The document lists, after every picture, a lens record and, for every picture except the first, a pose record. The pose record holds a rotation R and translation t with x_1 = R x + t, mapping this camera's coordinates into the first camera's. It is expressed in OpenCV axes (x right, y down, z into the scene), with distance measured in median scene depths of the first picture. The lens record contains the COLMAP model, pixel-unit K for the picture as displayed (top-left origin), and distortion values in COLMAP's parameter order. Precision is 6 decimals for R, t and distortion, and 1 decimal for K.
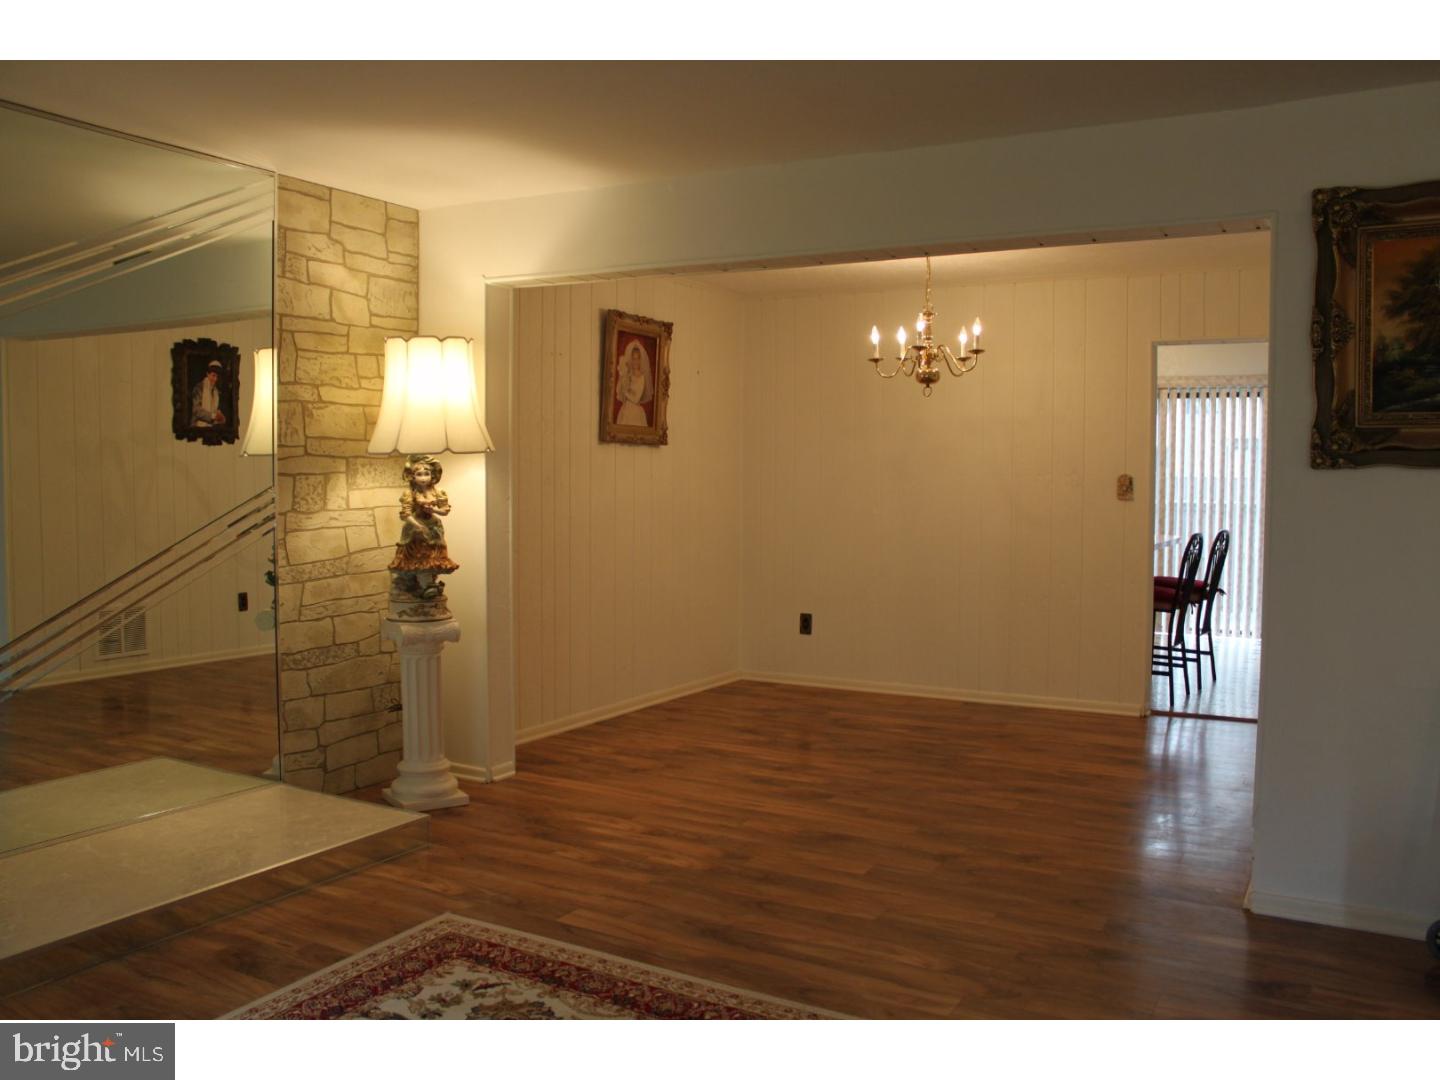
lens RADIAL K [[1239.1, 0, 720.0], [0, 1239.1, 540.0], [0, 0, 1]] dist [-0.167631, 0.152088]
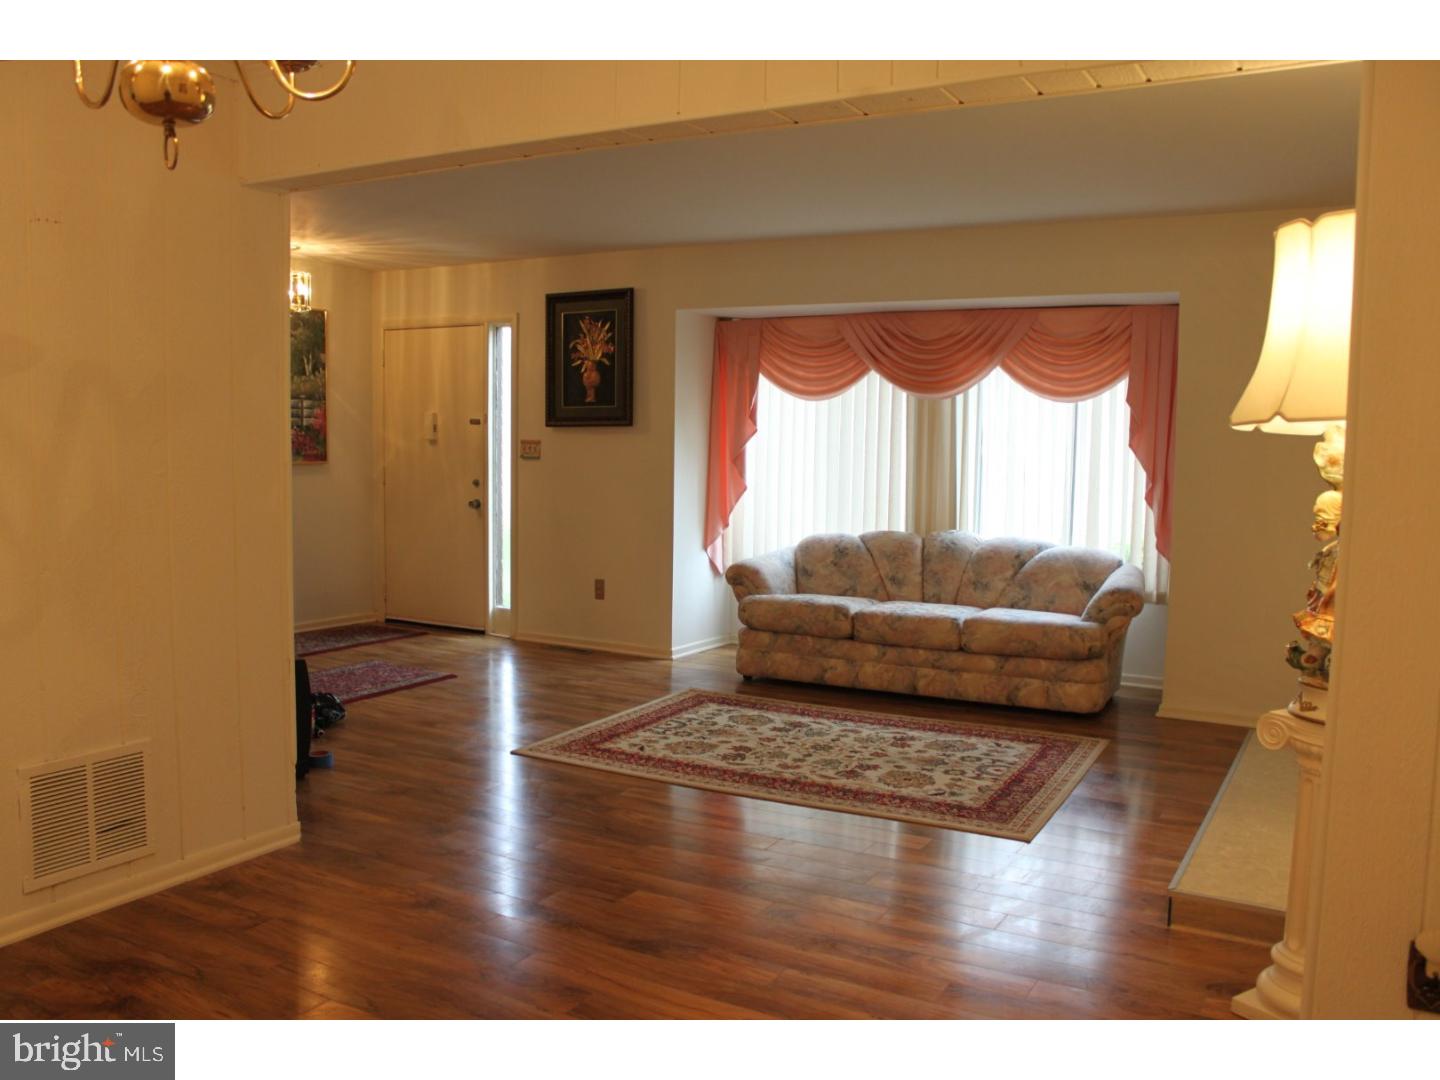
lens RADIAL K [[1239.1, 0, 720.0], [0, 1239.1, 540.0], [0, 0, 1]] dist [-0.167631, 0.152088]
pose [[-0.999789, -0.020421, 0.002130, 0.077243], [-0.019952, 0.990808, 0.133796, -0.132281], [-0.004842, 0.133725, -0.991007, 2.374513]]
